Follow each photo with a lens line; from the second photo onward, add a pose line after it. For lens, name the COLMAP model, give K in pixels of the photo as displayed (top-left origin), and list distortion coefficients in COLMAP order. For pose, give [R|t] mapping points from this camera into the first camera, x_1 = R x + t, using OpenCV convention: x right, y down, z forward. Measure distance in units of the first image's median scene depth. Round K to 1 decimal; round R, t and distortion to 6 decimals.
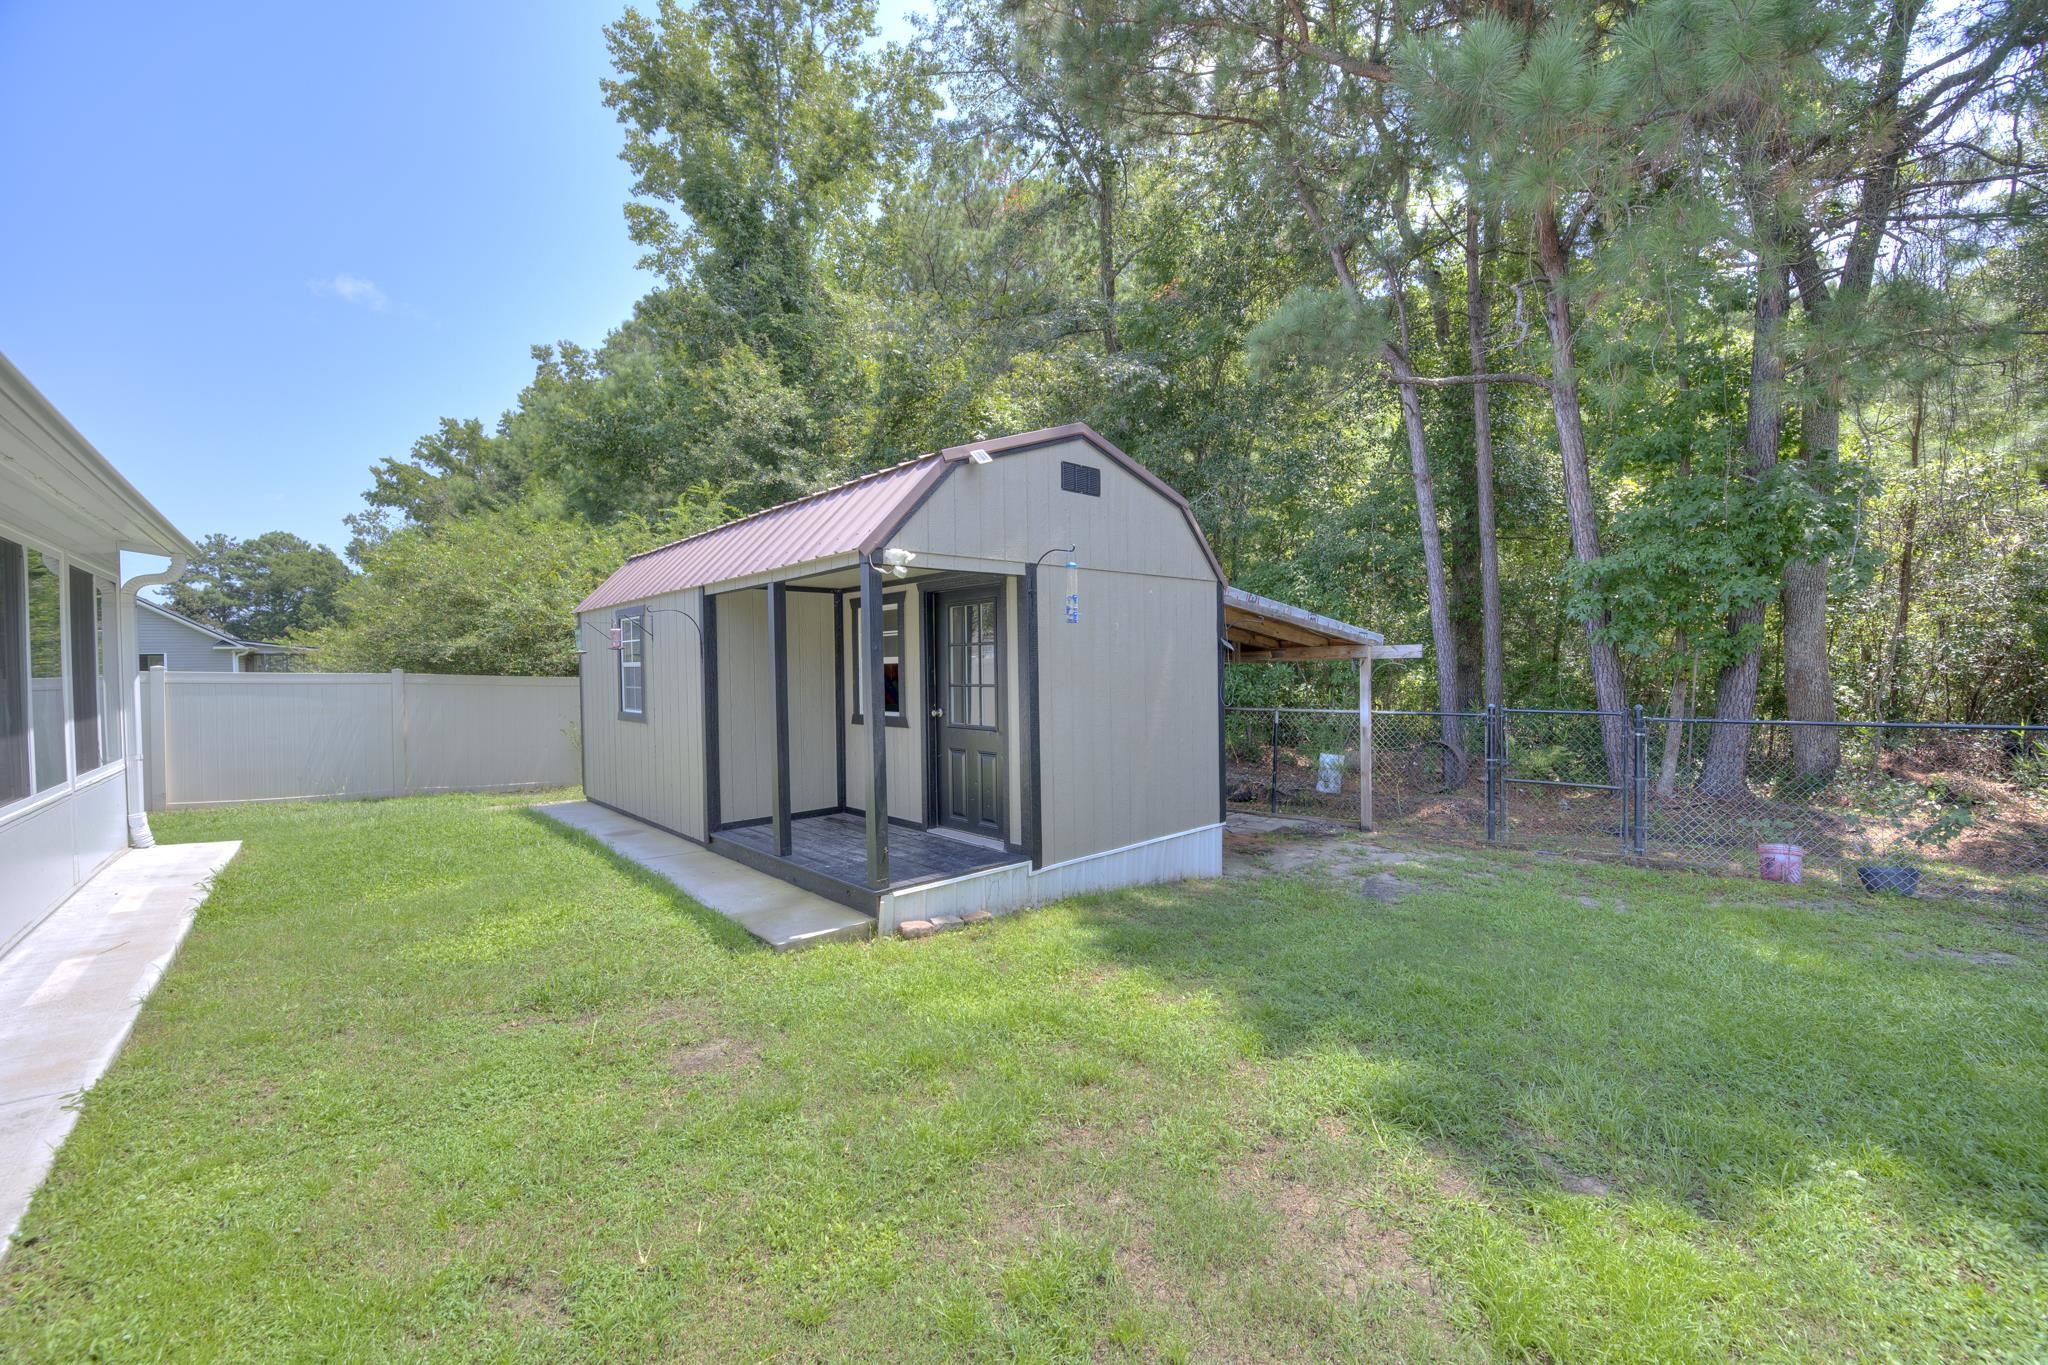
lens RADIAL K [[794.0, 0, 1015.0], [0, 794.0, 678.5], [0, 0, 1]] dist [-0.017139, 0.000171]
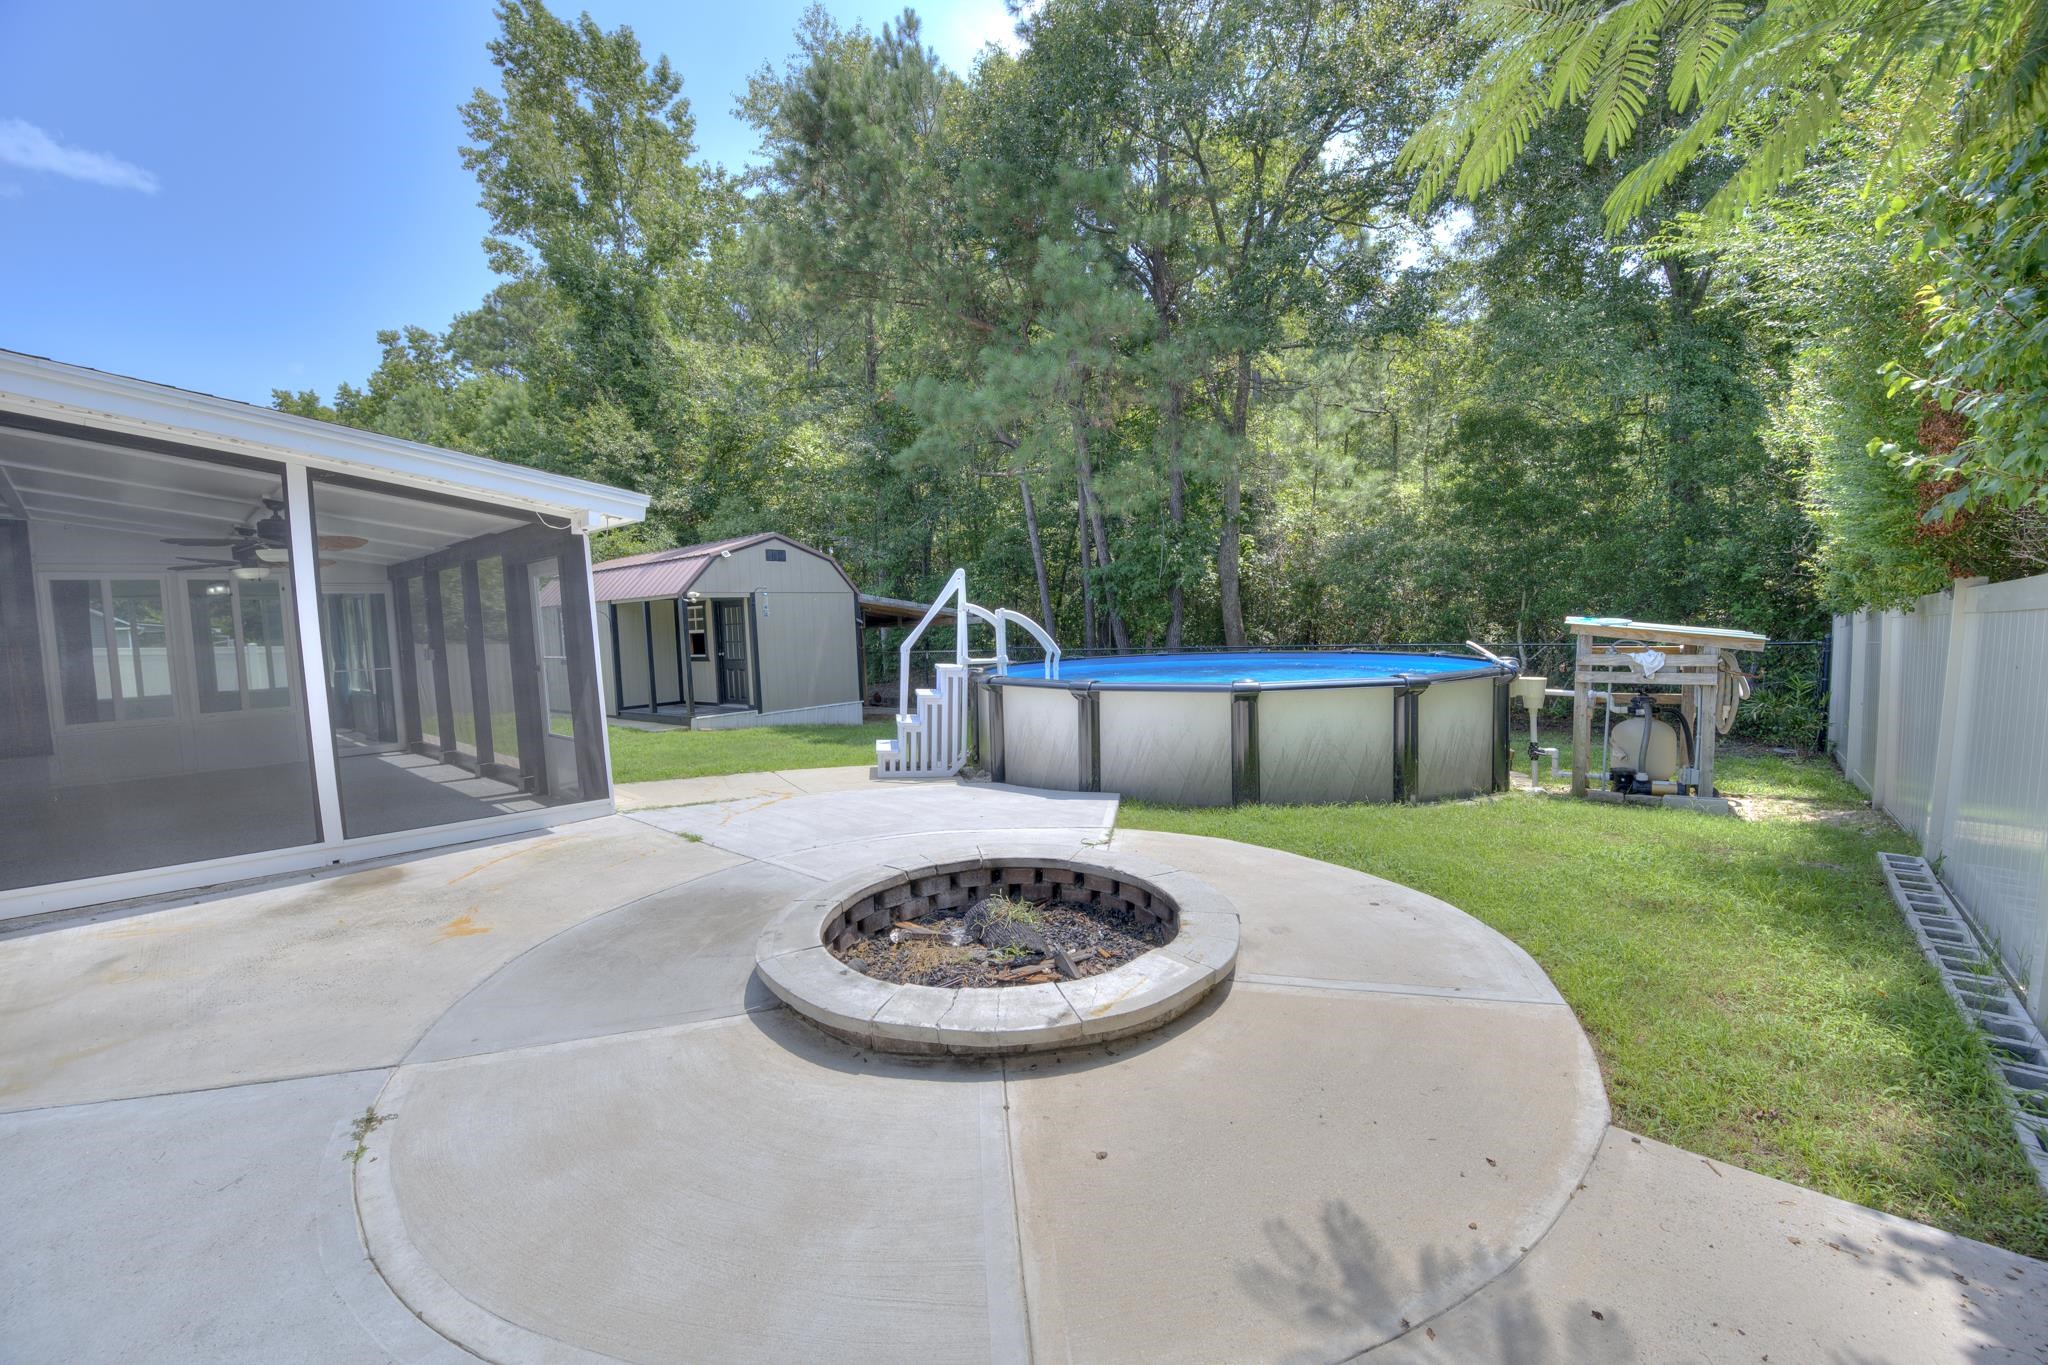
lens RADIAL K [[794.0, 0, 1039.9], [0, 794.0, 681.3], [0, 0, 1]] dist [-0.017139, 0.000171]
pose [[0.983988, -0.033674, 0.175026, 0.141589], [0.022603, 0.997638, 0.064868, -0.002249], [-0.176797, -0.059873, 0.982425, -0.495985]]
